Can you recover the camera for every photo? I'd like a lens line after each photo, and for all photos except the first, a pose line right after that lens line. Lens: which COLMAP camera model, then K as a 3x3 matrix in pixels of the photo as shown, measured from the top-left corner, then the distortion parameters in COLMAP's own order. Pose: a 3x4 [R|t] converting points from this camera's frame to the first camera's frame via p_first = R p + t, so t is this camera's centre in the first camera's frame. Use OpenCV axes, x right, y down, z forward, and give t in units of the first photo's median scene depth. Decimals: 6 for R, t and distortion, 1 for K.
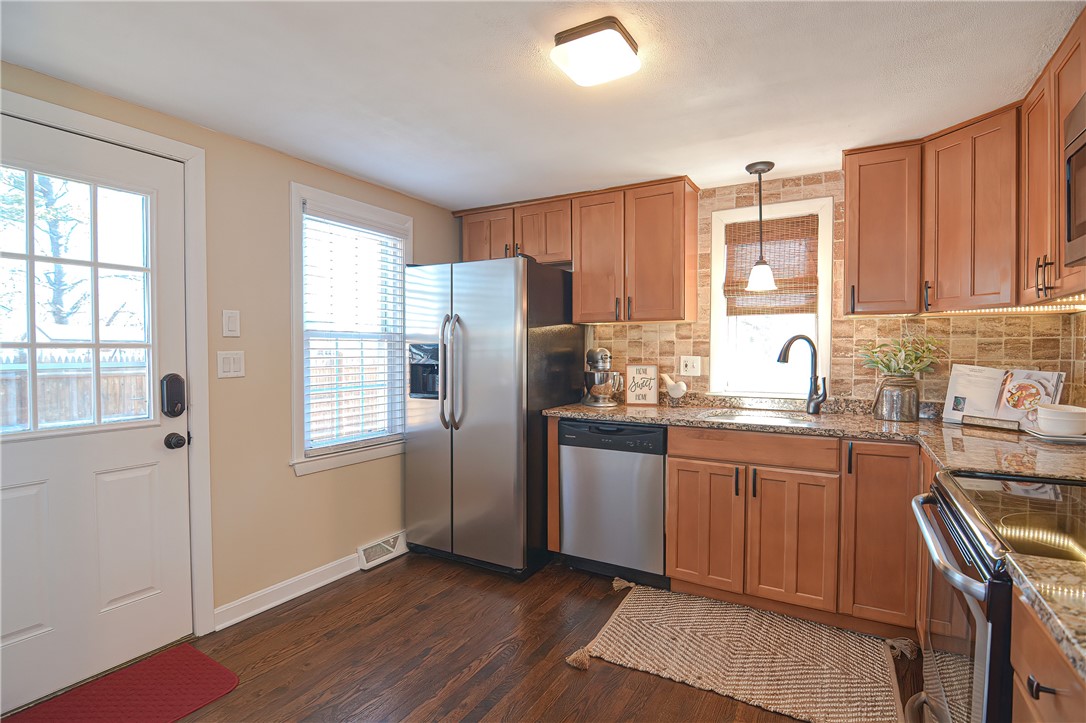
lens RADIAL K [[532.9, 0, 546.1], [0, 532.9, 363.8], [0, 0, 1]] dist [-0.005544, -0.011502]
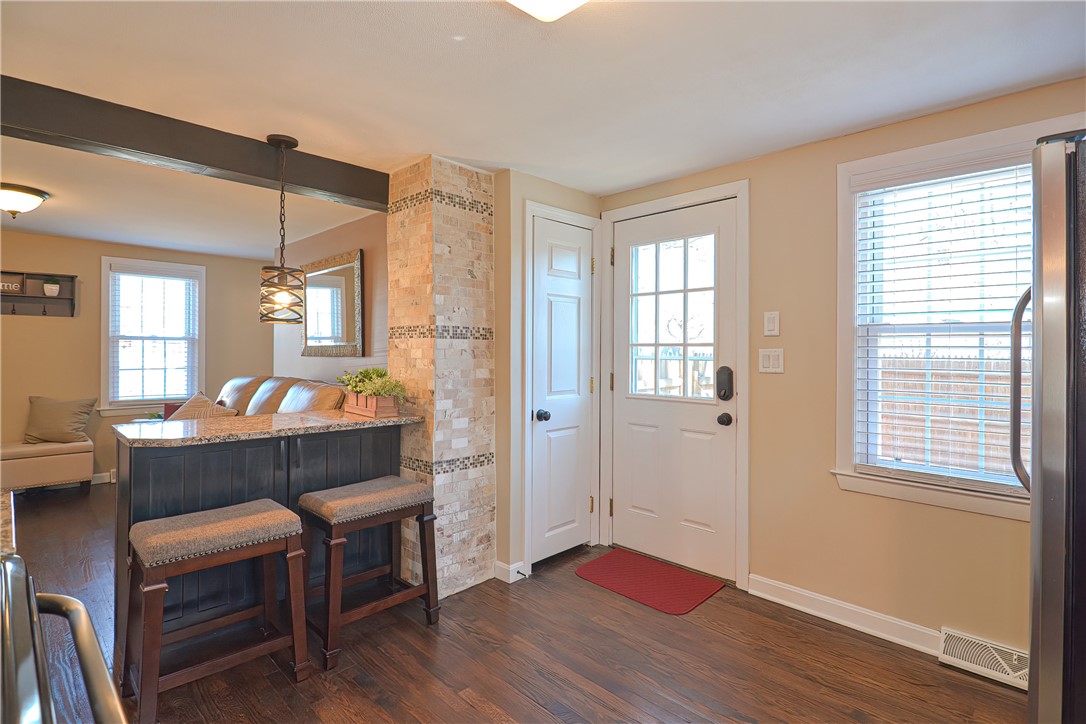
lens RADIAL K [[527.1, 0, 543.6], [0, 527.1, 349.9], [0, 0, 1]] dist [0.000835, -0.000058]
pose [[-0.241217, -0.001785, -0.970470, 0.611874], [-0.033920, 0.999403, 0.006593, -0.013939], [0.969878, 0.034508, -0.241134, 0.849623]]
